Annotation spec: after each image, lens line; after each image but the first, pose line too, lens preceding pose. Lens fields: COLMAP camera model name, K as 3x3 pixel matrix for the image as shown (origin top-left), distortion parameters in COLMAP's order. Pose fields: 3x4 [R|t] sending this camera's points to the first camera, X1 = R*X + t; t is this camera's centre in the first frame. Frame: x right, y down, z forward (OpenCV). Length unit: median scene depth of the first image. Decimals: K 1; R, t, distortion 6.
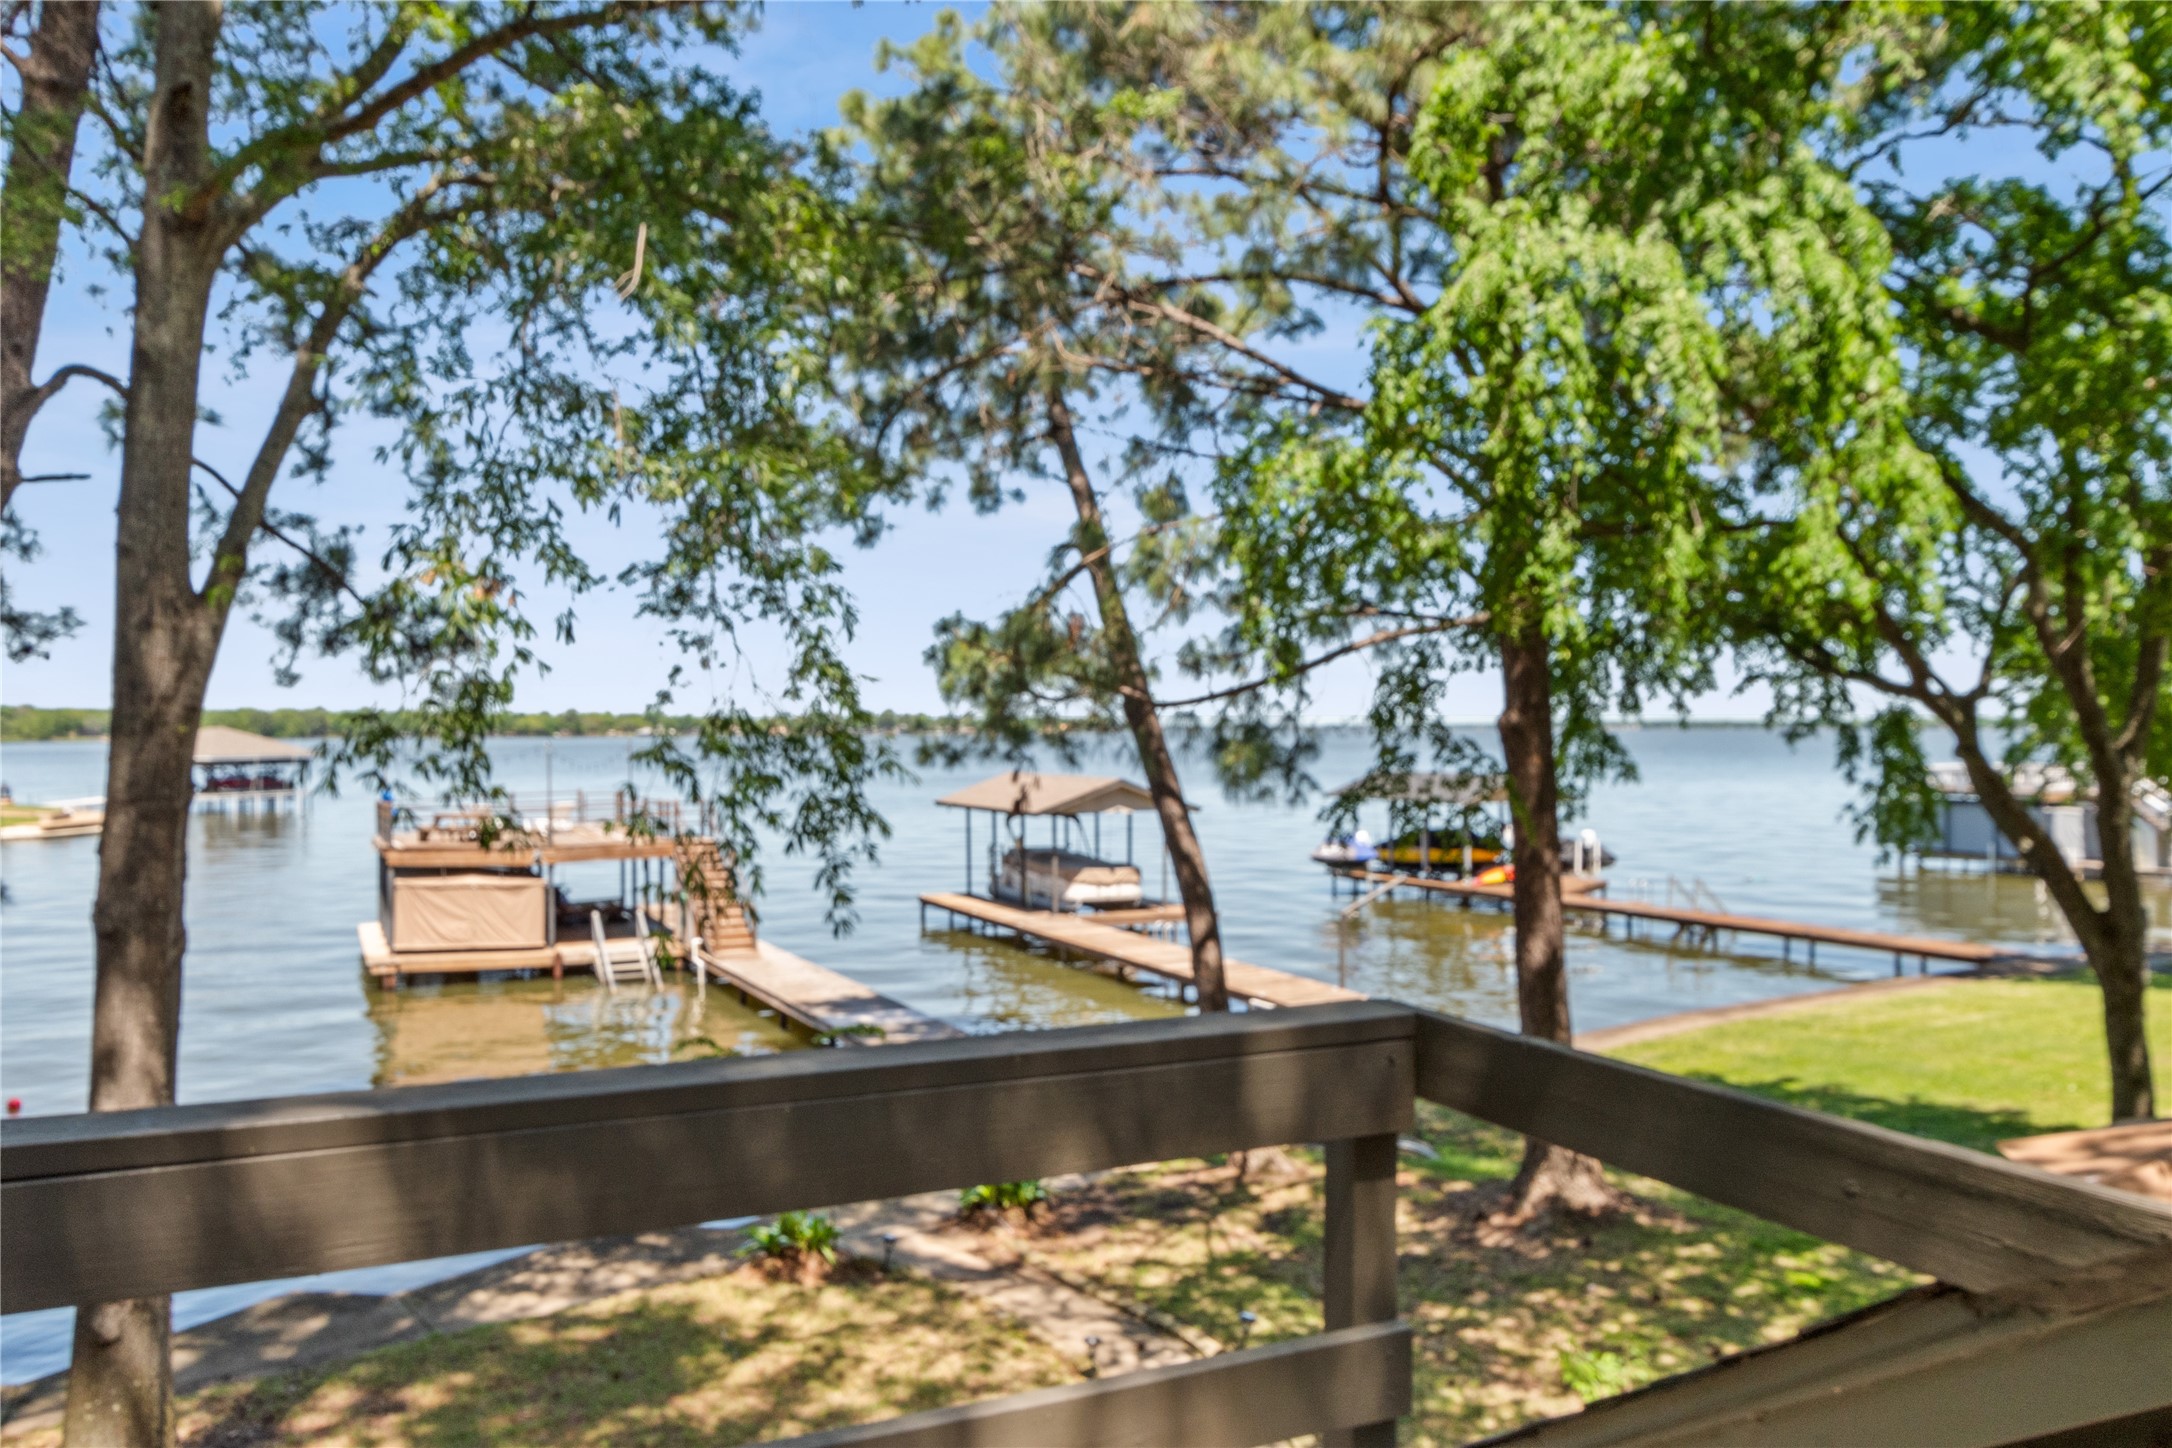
lens RADIAL K [[1598.8, 0, 1048.7], [0, 1598.8, 722.6], [0, 0, 1]] dist [-0.005757, 0.010217]
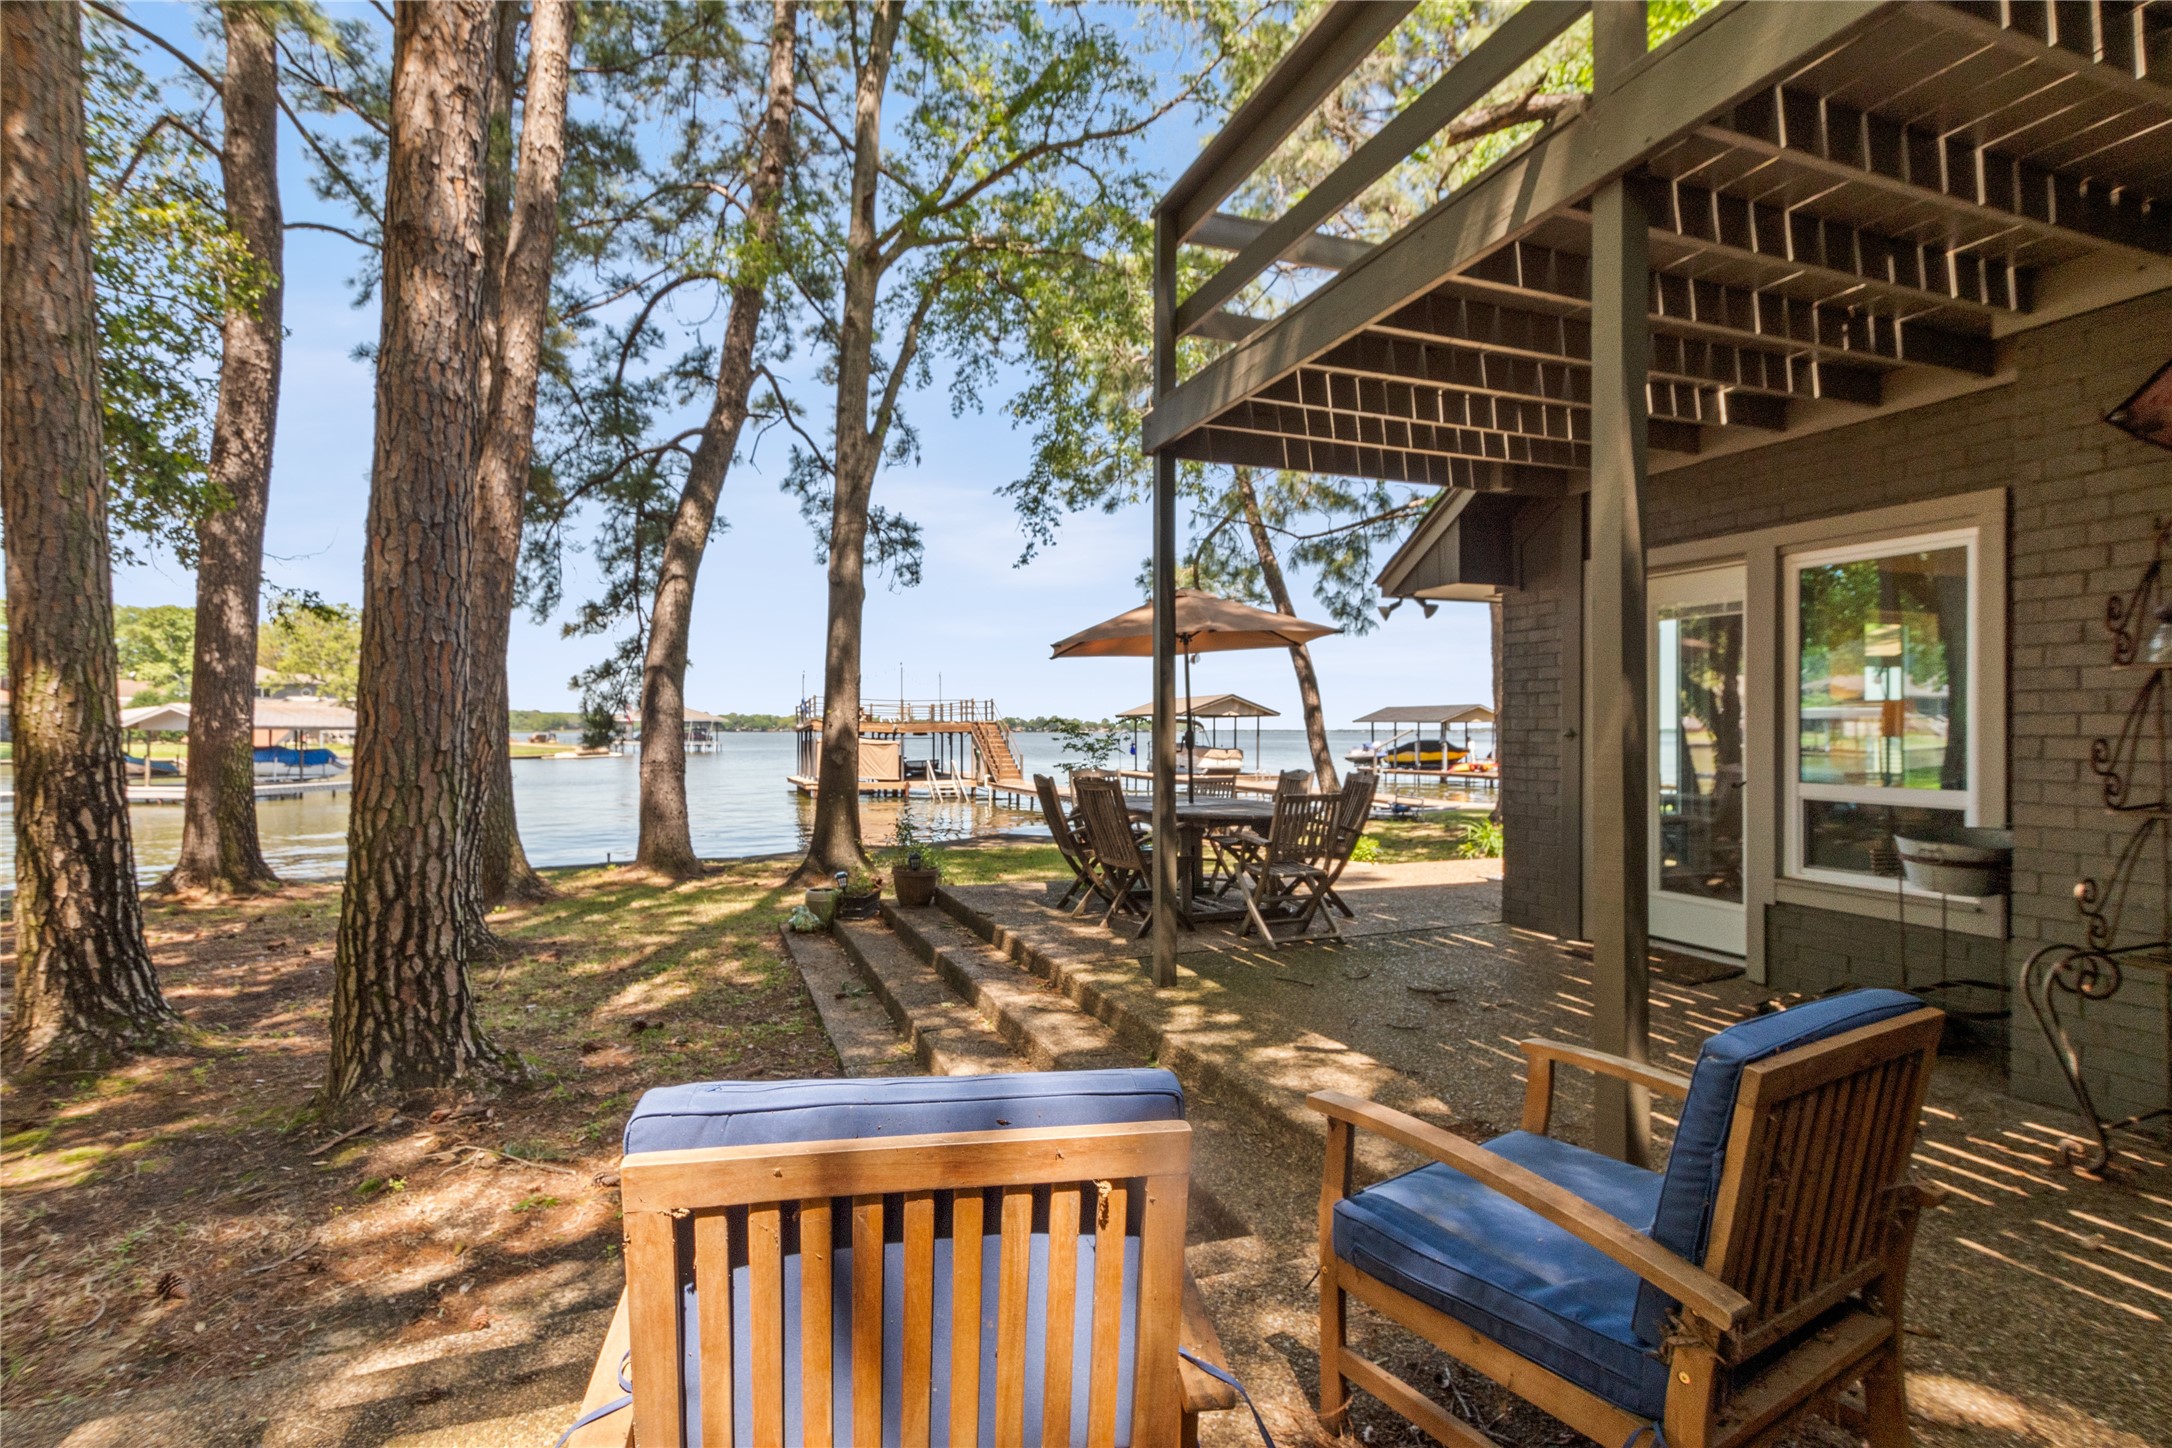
lens RADIAL K [[1017.3, 0, 1054.6], [0, 1017.3, 711.8], [0, 0, 1]] dist [0.003370, -0.000328]
pose [[0.994860, 0.007963, -0.100949, -0.033092], [-0.009568, 0.999835, -0.015425, 0.073591], [0.100809, 0.016311, 0.994772, -0.077011]]
